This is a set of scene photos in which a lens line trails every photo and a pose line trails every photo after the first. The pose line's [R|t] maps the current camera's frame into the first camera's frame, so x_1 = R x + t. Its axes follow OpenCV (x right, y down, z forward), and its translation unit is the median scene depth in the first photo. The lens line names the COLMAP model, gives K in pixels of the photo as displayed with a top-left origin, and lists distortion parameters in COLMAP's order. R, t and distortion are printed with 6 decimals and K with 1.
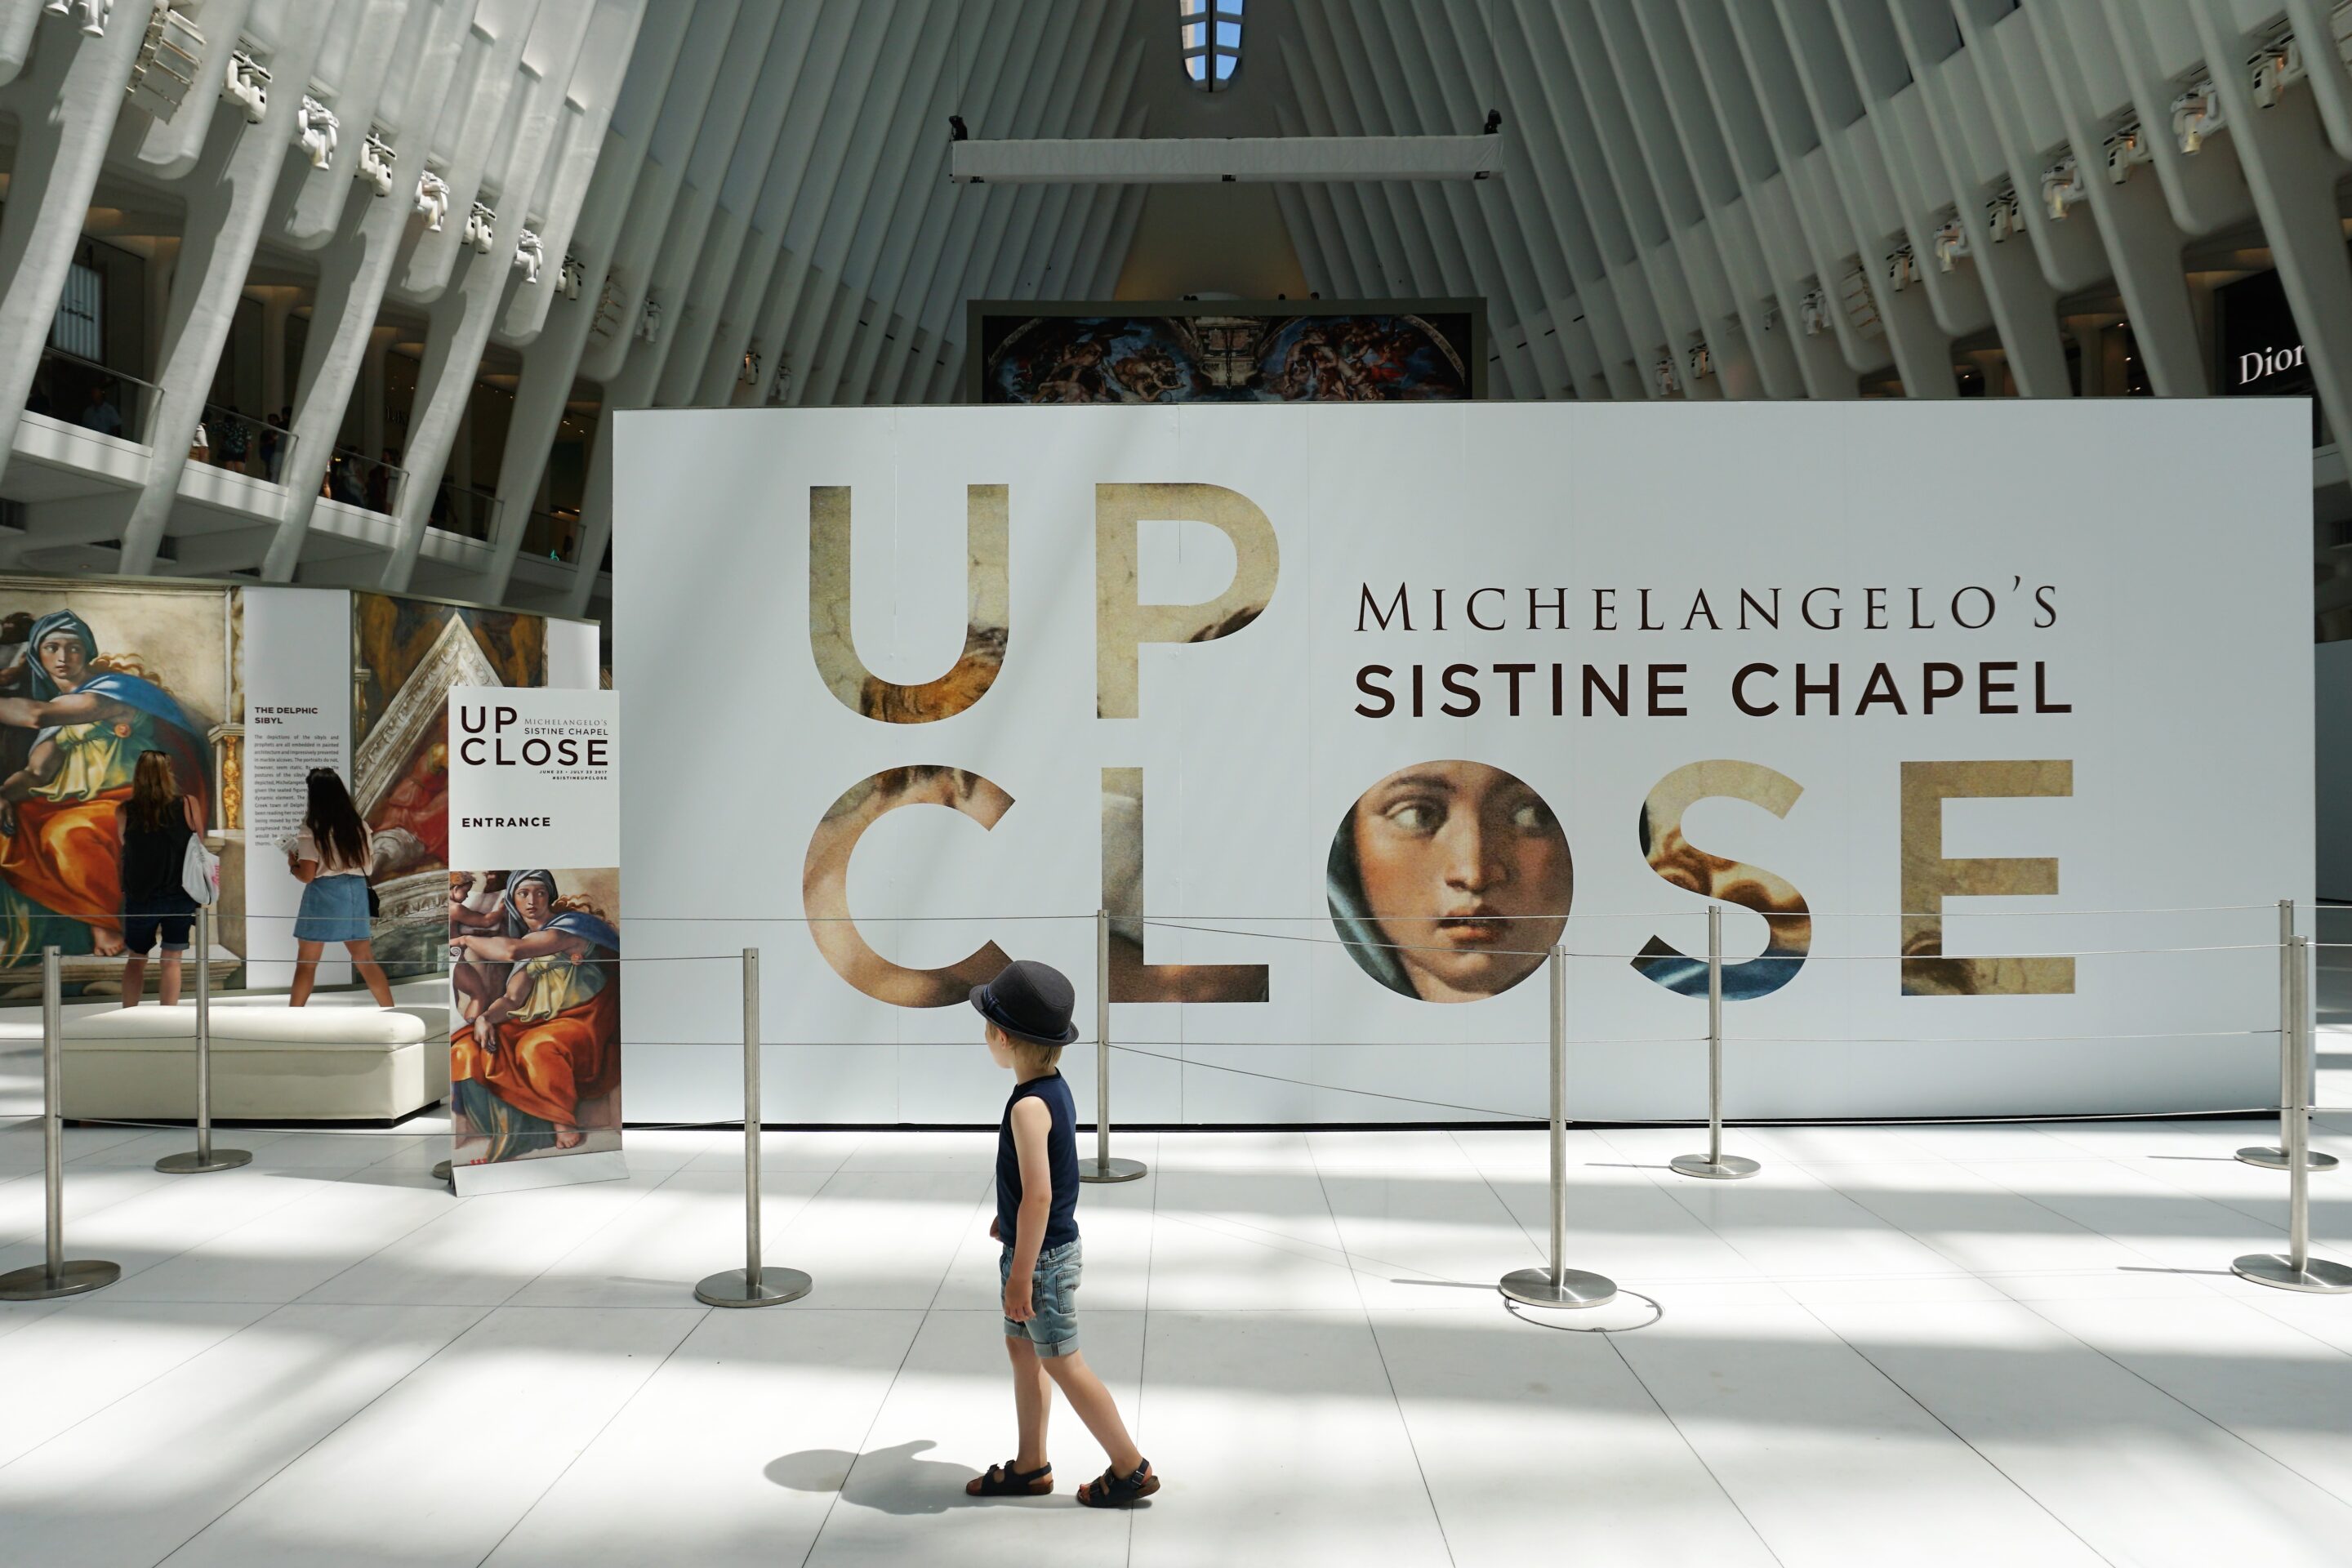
lens RADIAL K [[1593.3, 0, 1176.0], [0, 1593.3, 784.0], [0, 0, 1]] dist [-0.003465, -0.000013]
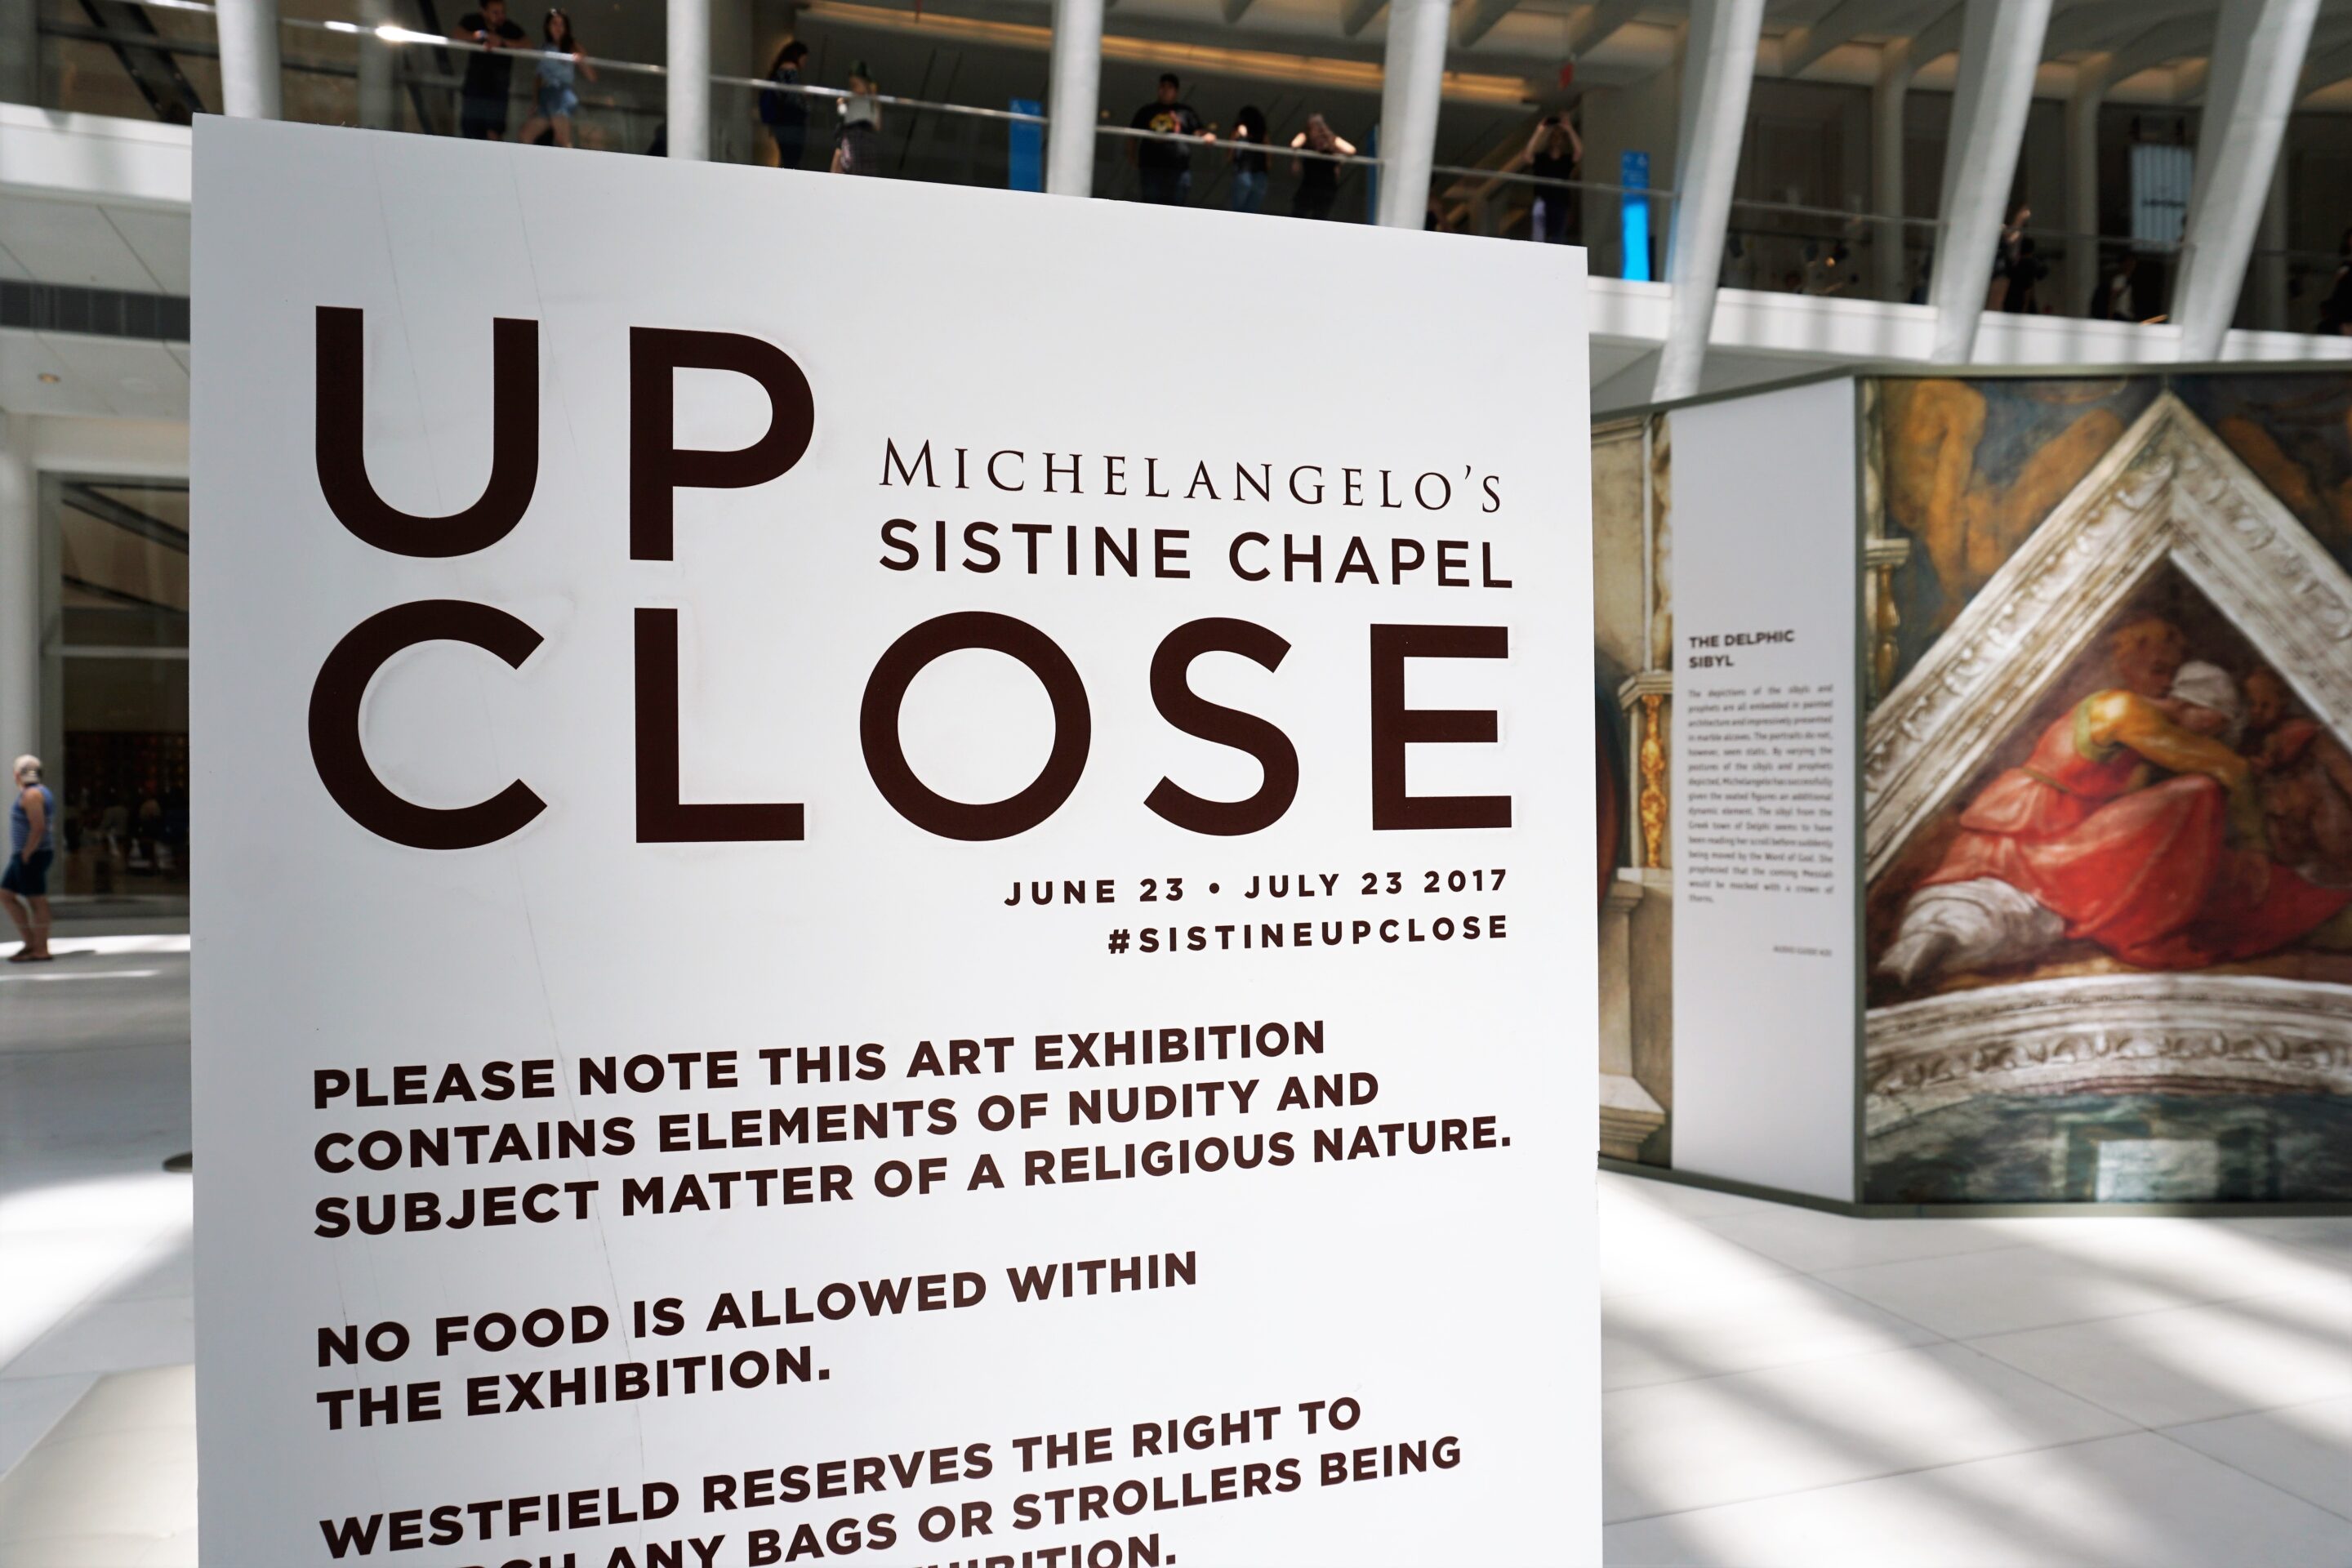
lens RADIAL K [[1450.9, 0, 1174.6], [0, 1450.9, 765.7], [0, 0, 1]] dist [-0.000980, 0.000531]
pose [[0.350826, 0.004816, -0.936428, -0.189556], [0.012504, 0.999874, 0.009827, -0.012804], [0.936357, -0.015157, 0.350722, 0.670266]]
